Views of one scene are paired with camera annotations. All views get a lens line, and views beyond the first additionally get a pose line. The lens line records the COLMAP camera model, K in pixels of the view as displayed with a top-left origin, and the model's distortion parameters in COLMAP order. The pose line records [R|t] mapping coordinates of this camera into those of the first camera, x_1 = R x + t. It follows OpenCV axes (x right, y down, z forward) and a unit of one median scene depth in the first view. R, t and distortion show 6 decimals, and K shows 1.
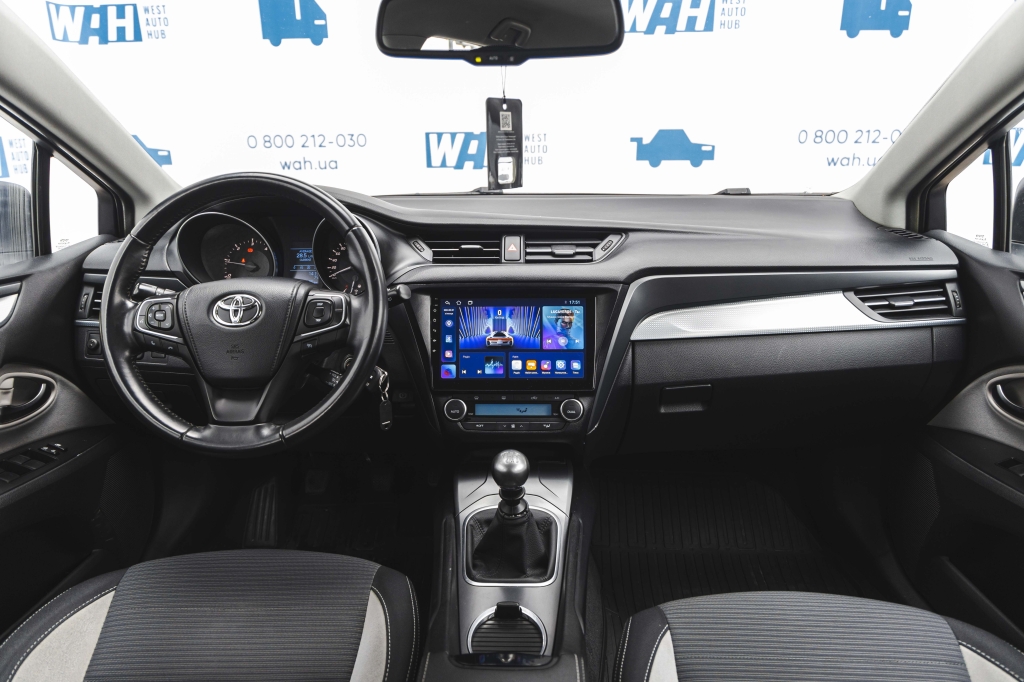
lens RADIAL K [[706.8, 0, 512.0], [0, 706.8, 341.0], [0, 0, 1]] dist [0.001486, 0.000243]
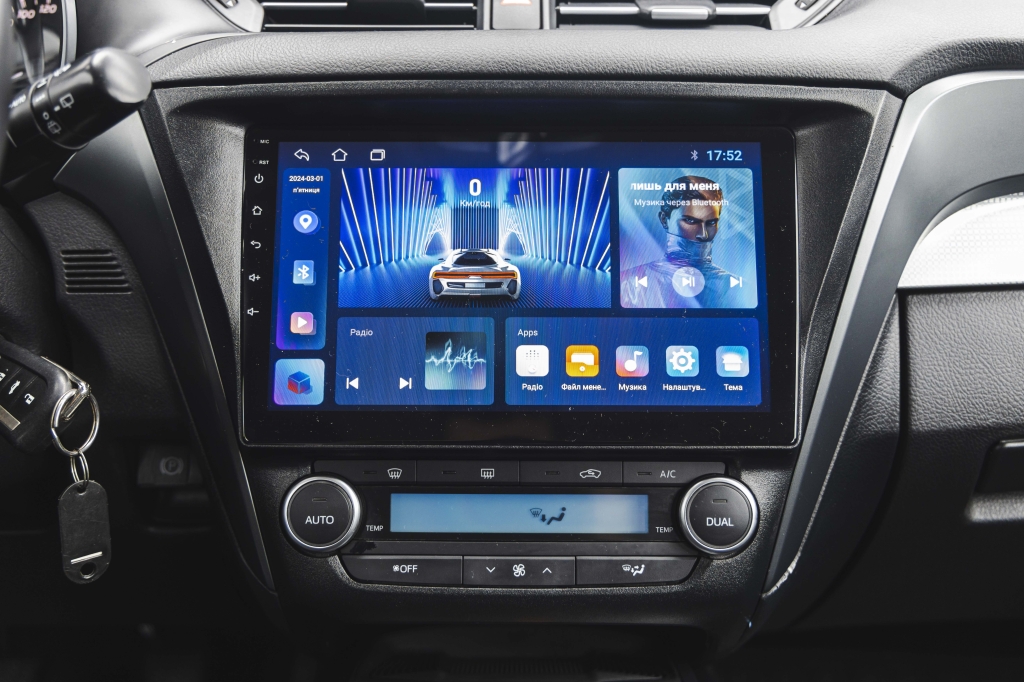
lens RADIAL K [[1027.2, 0, 512.0], [0, 1027.2, 341.0], [0, 0, 1]] dist [0.005564, 0.002308]
pose [[0.999832, 0.004604, 0.017742, -0.009427], [-0.003652, 0.998569, -0.053349, 0.048335], [-0.017962, 0.053275, 0.998418, 0.570382]]
